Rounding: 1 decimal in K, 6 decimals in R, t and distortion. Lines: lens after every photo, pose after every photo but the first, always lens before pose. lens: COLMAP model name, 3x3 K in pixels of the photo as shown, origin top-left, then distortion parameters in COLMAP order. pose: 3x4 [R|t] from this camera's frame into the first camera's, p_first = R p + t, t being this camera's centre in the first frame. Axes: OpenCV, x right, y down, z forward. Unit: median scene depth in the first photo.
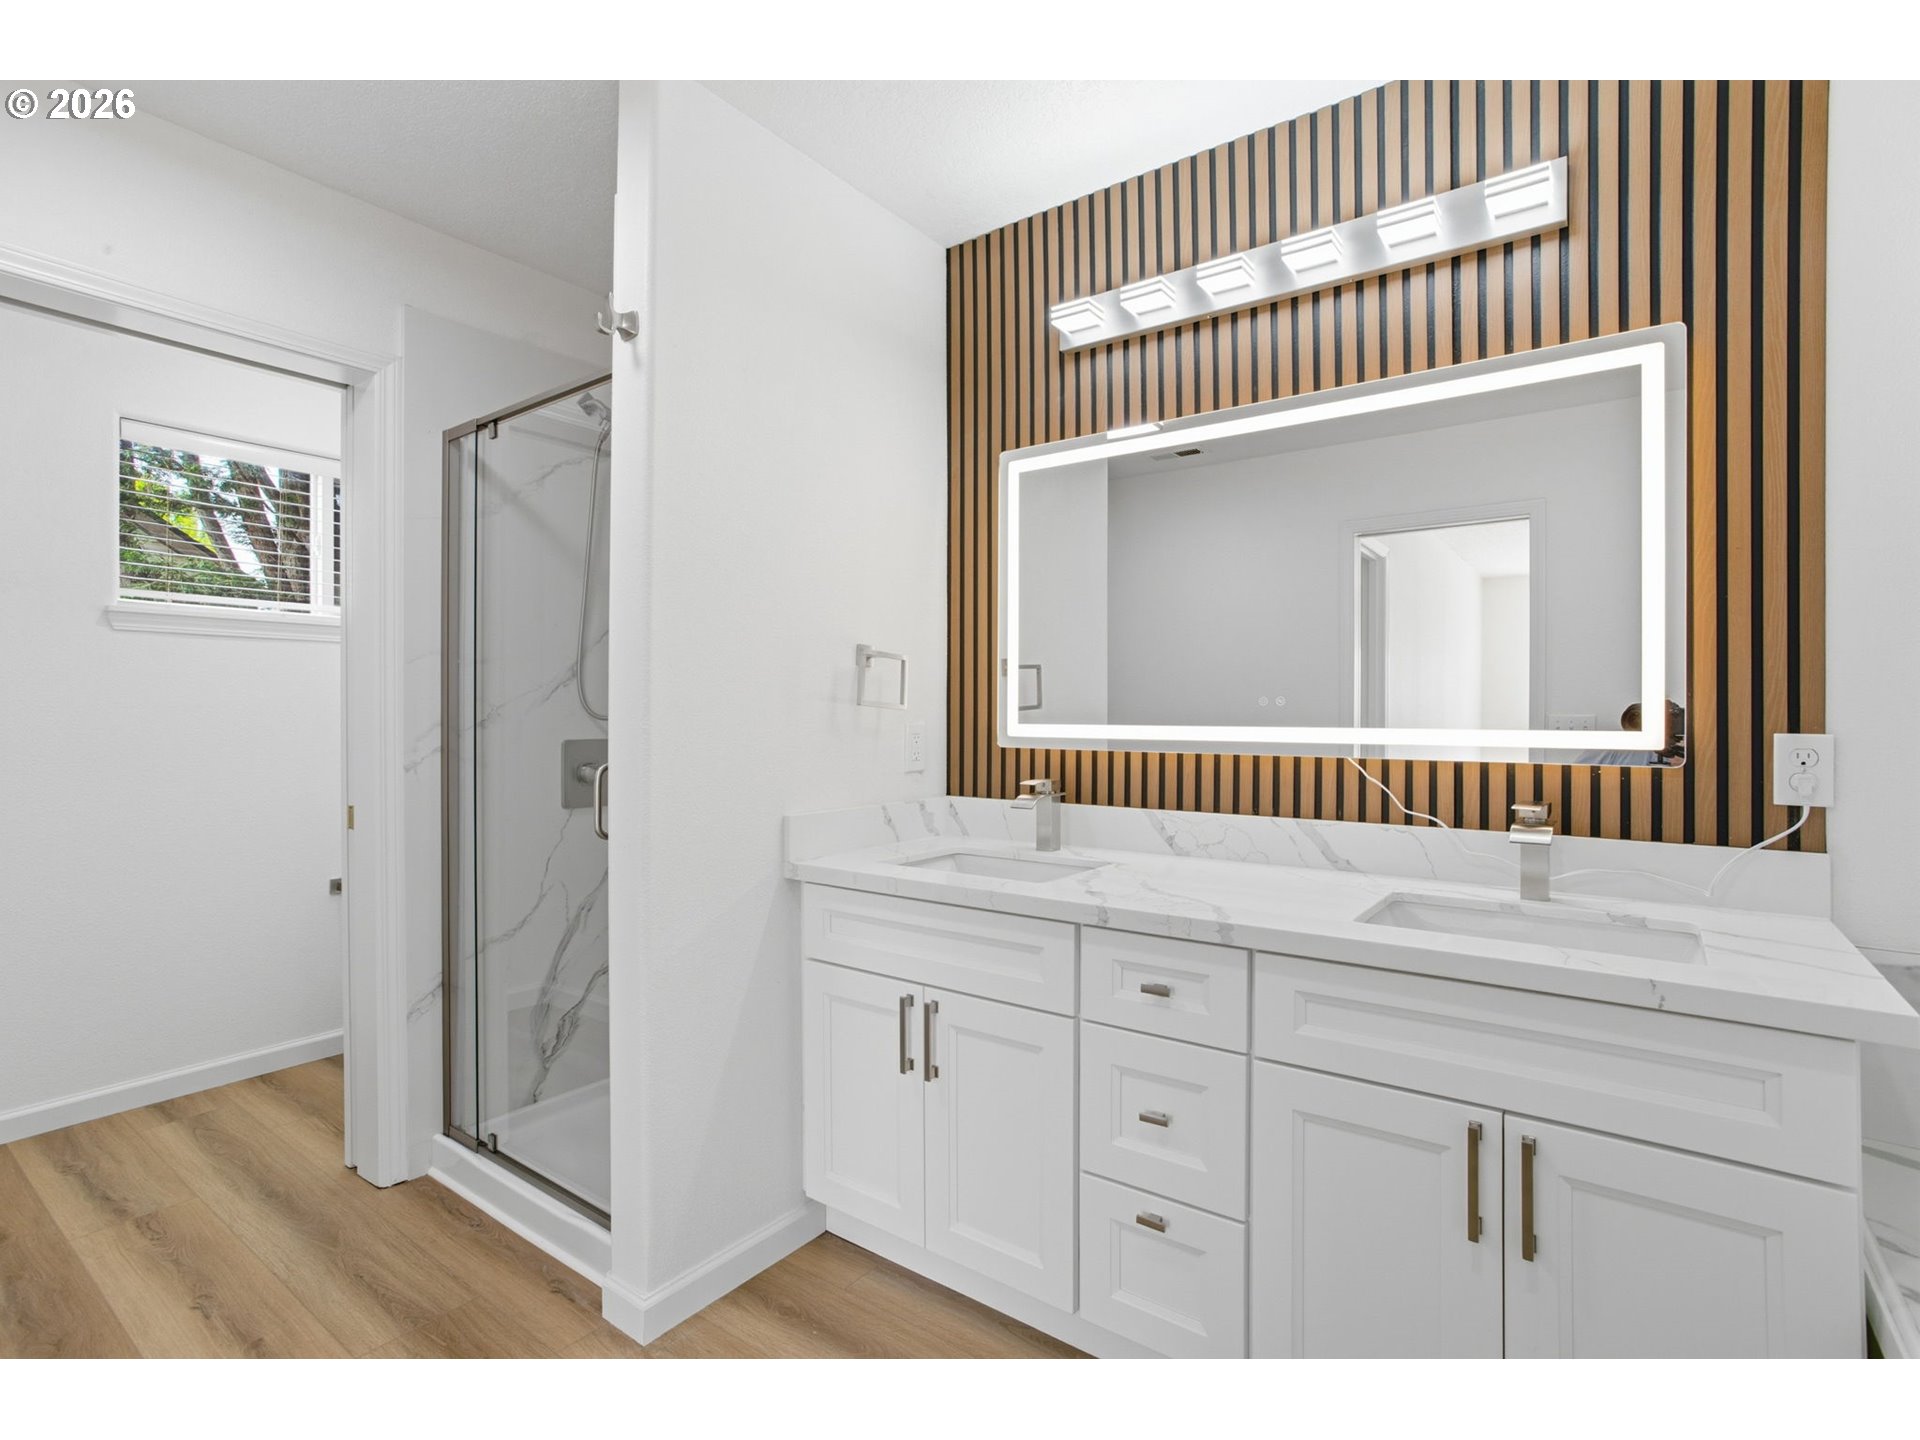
lens RADIAL K [[928.4, 0, 936.9], [0, 928.4, 710.8], [0, 0, 1]] dist [-0.019545, -0.000022]
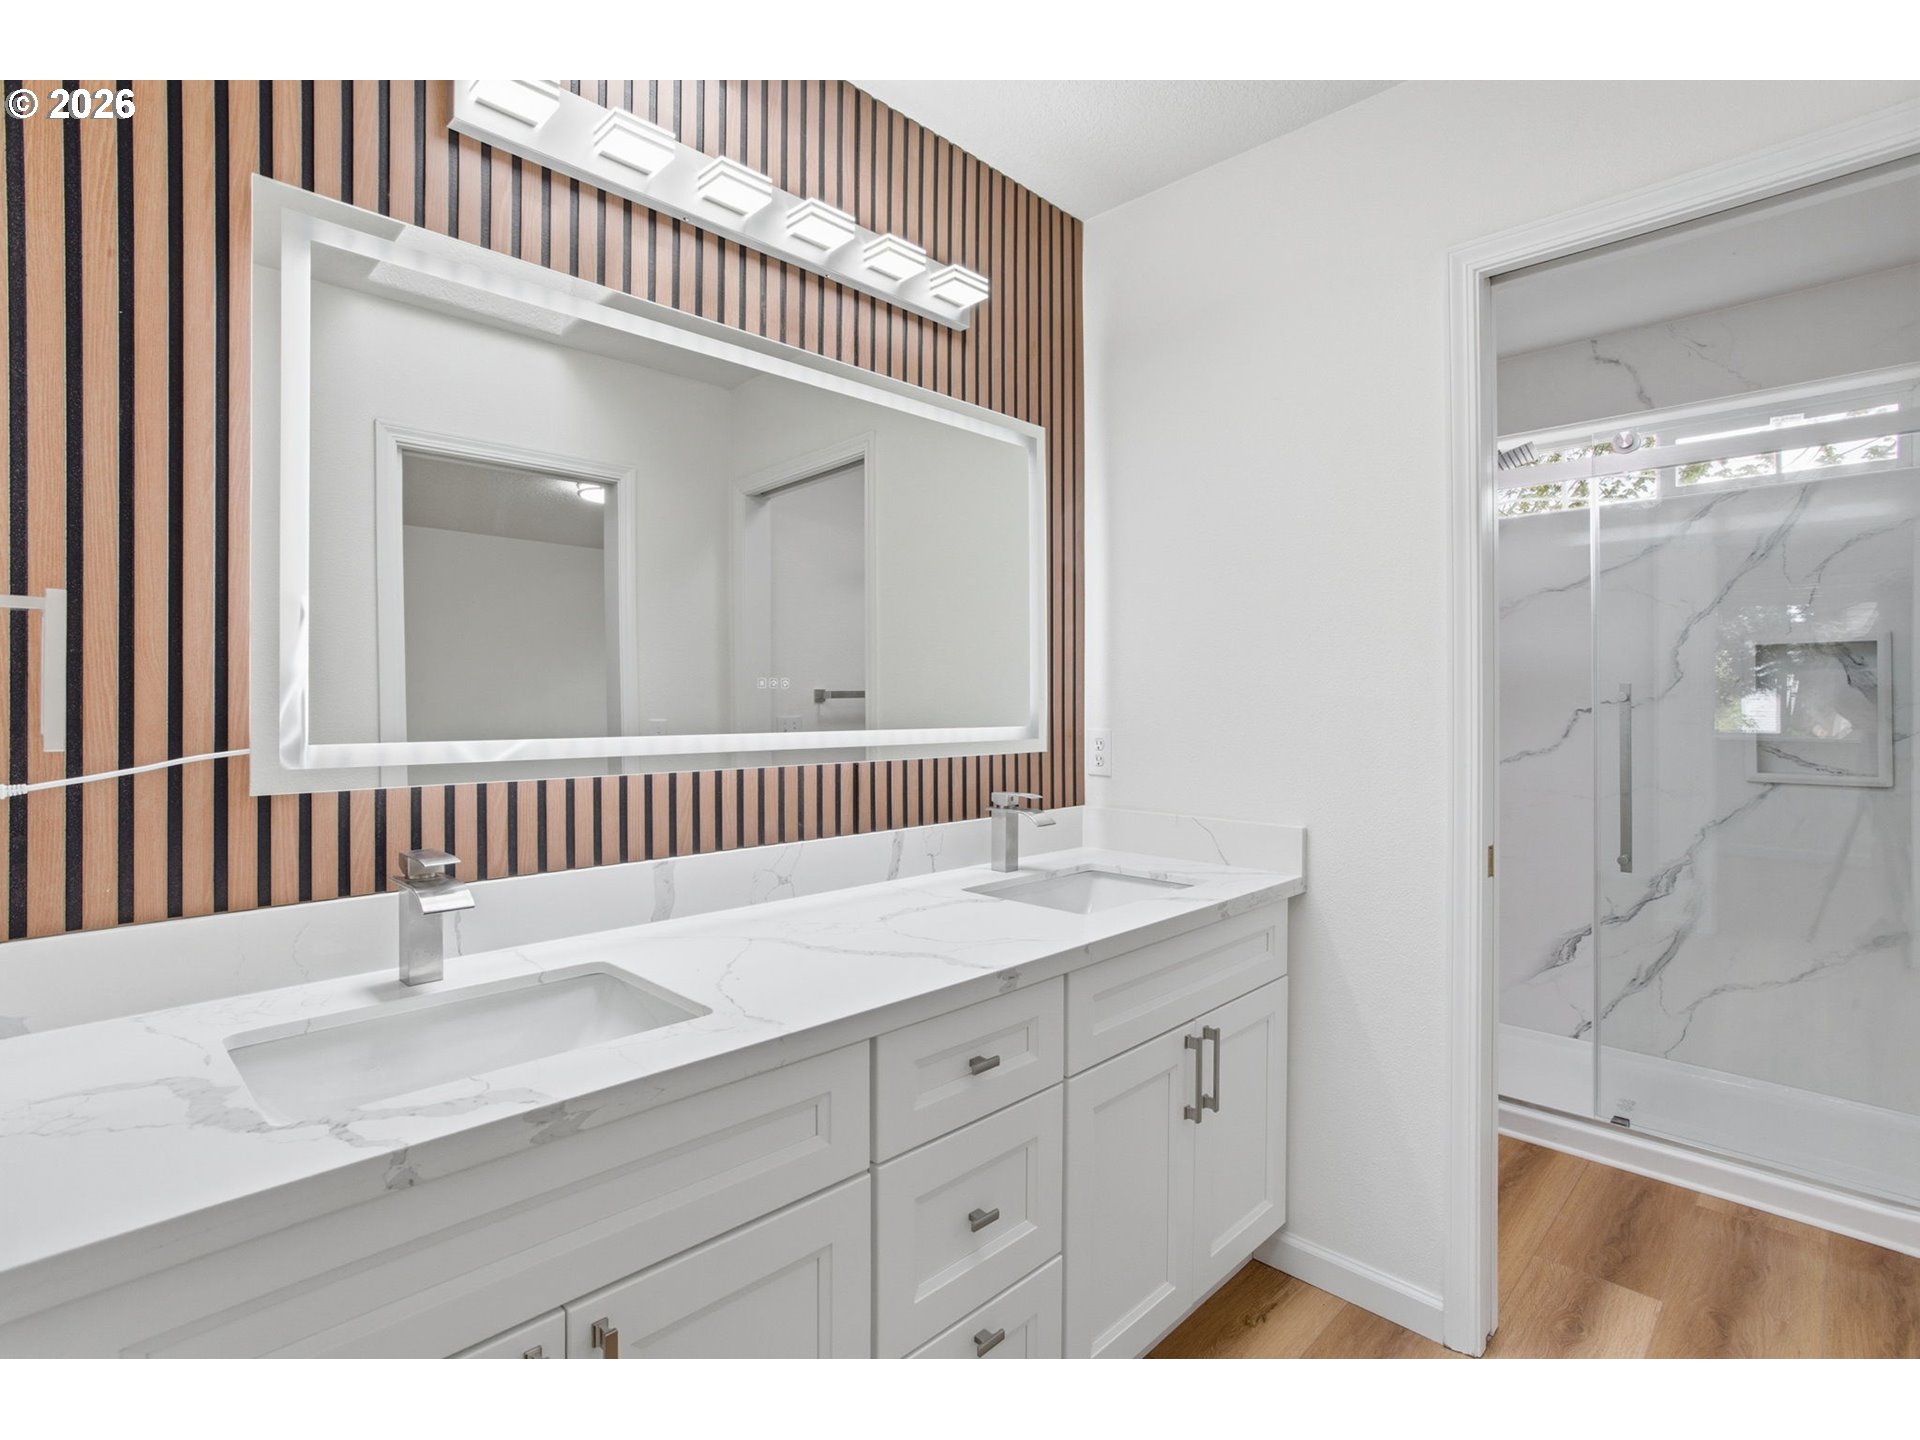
lens RADIAL K [[932.0, 0, 964.2], [0, 932.0, 696.4], [0, 0, 1]] dist [0.016793, -0.000185]
pose [[0.130712, 0.017847, 0.991260, -0.365445], [0.013723, 0.999710, -0.019808, 0.003543], [-0.991325, 0.016192, 0.130430, 0.591121]]
